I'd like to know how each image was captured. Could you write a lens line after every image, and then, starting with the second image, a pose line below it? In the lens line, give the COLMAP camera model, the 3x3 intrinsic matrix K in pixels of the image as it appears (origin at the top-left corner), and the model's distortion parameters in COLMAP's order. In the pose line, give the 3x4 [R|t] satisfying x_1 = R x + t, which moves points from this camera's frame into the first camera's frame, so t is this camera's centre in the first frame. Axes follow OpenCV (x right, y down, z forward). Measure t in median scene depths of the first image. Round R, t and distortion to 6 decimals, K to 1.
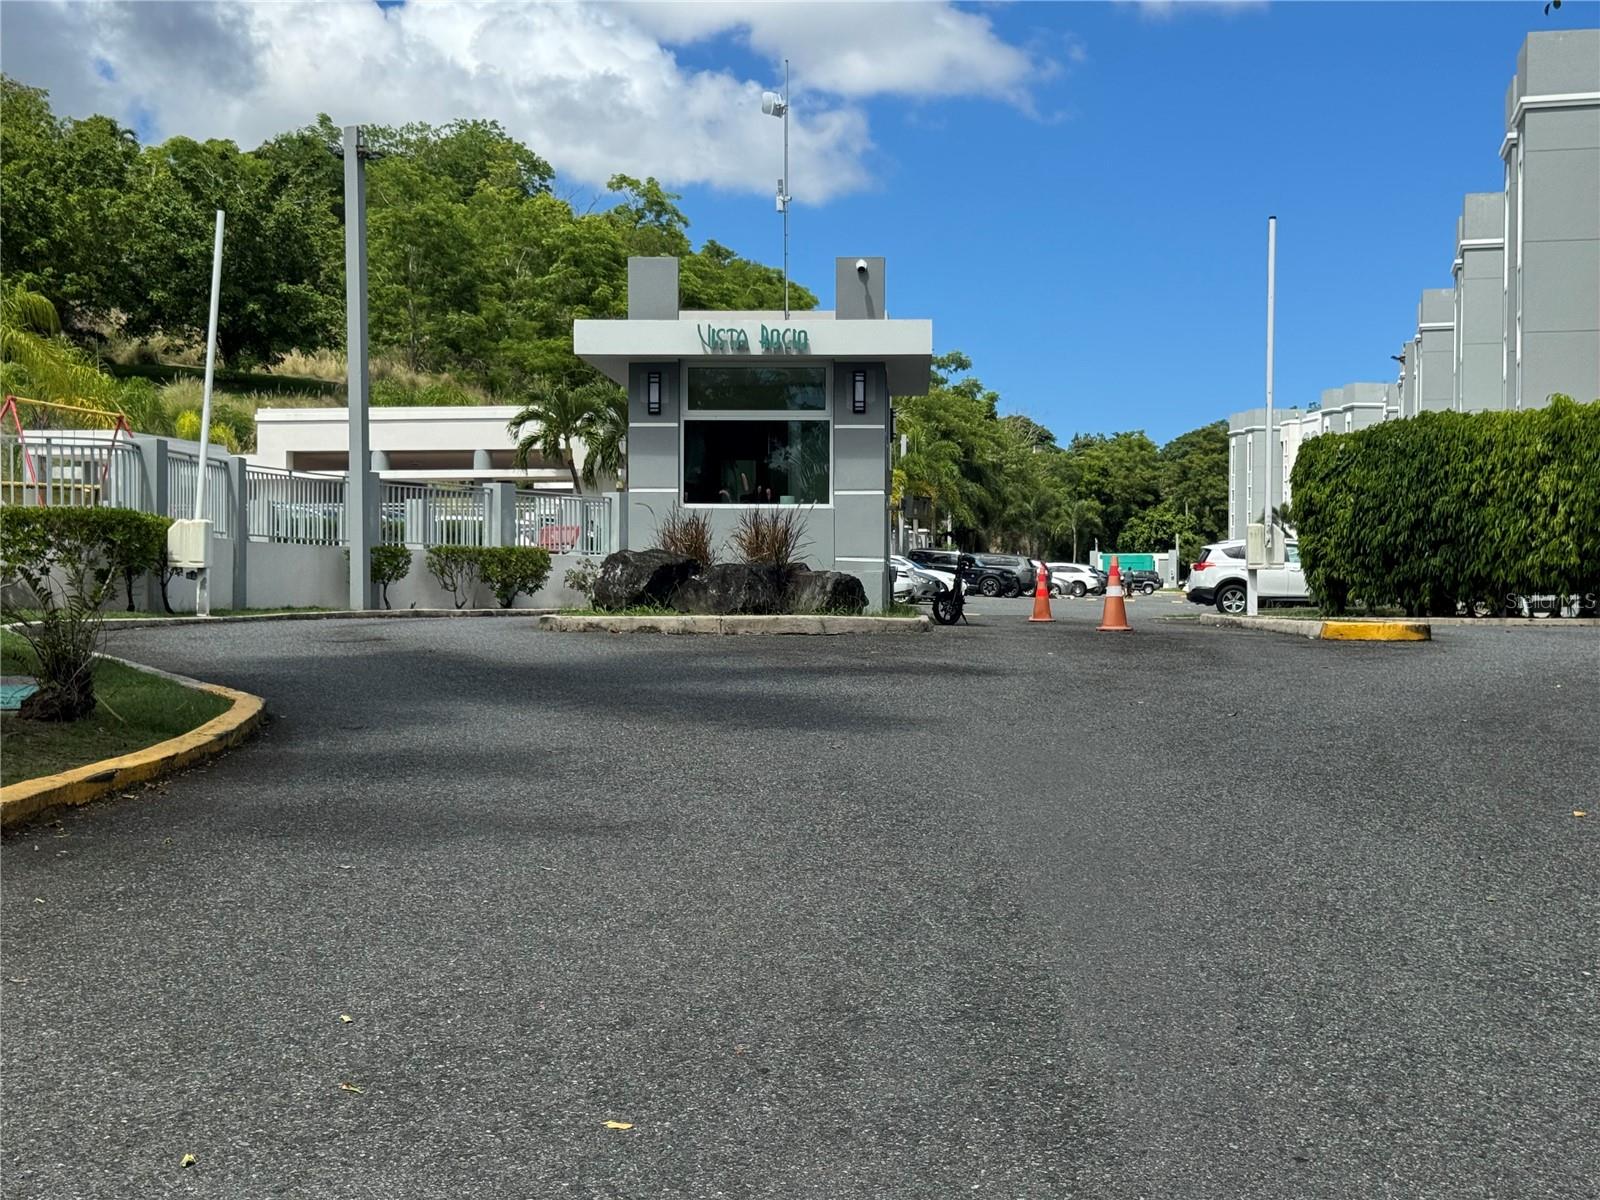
lens RADIAL K [[2277.4, 0, 798.9], [0, 2277.4, 623.3], [0, 0, 1]] dist [0.119600, 0.000000]
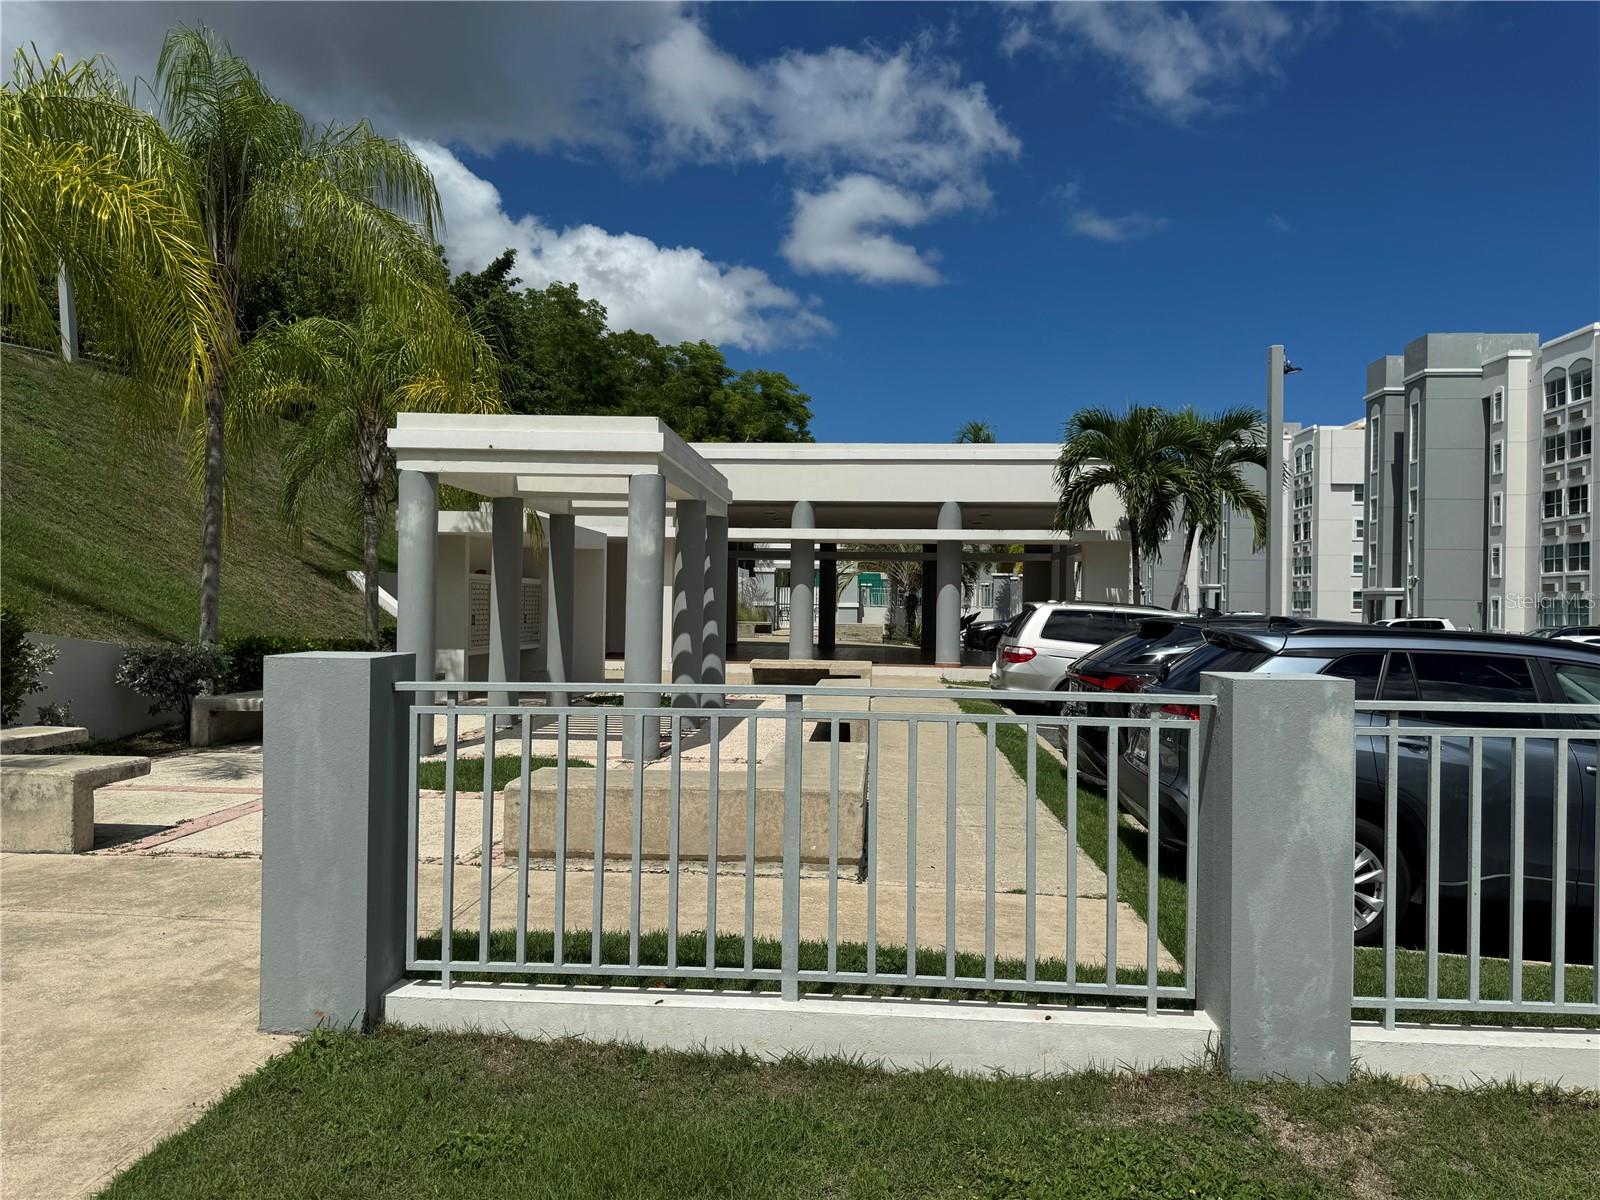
lens RADIAL K [[1128.9, 0, 802.6], [0, 1128.9, 600.3], [0, 0, 1]] dist [0.051612, -0.065497]
pose [[0.987954, 0.013531, 0.154158, -0.244379], [-0.011878, 0.999862, -0.011636, -0.040020], [-0.154294, 0.009665, 0.987978, 0.652883]]
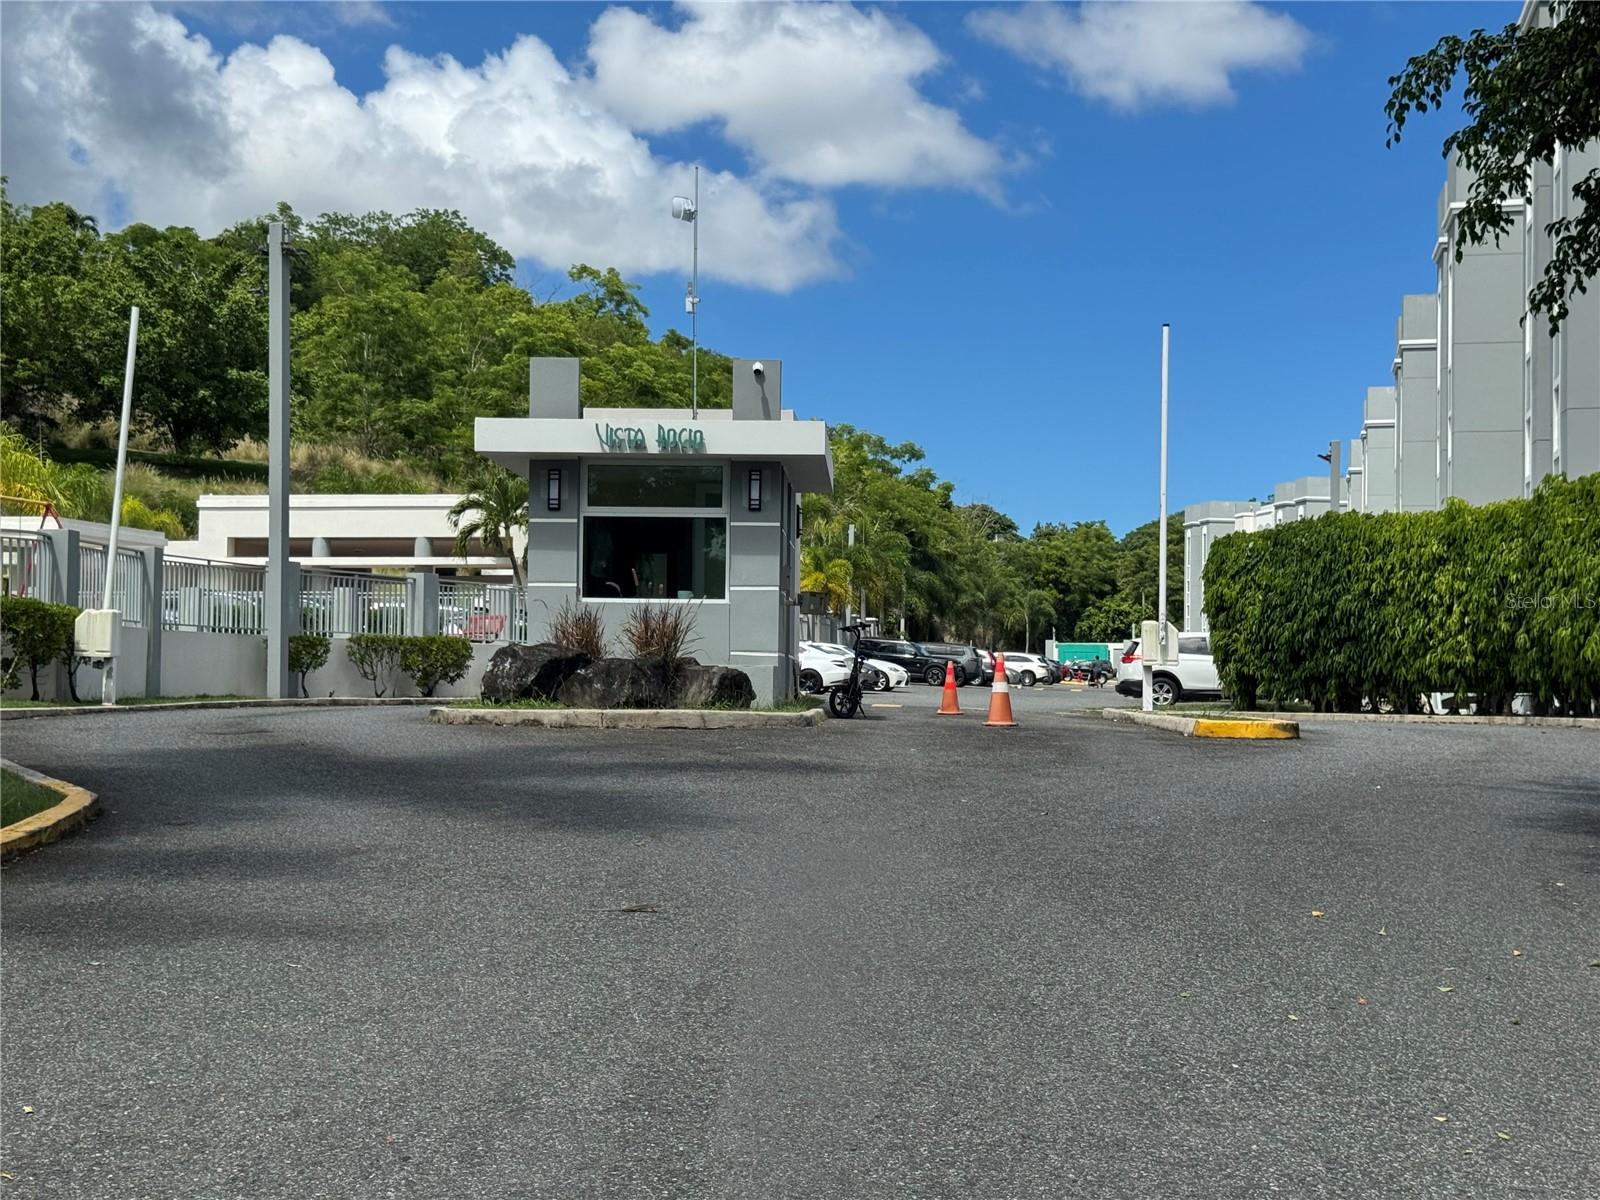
lens RADIAL K [[2277.4, 0, 799.6], [0, 2277.4, 609.7], [0, 0, 1]] dist [0.119600, 0.000000]
pose [[0.999843, 0.007895, 0.015881, 0.011599], [-0.007193, 0.999015, -0.043776, -0.001232], [-0.016211, 0.043654, 0.998915, -0.007438]]
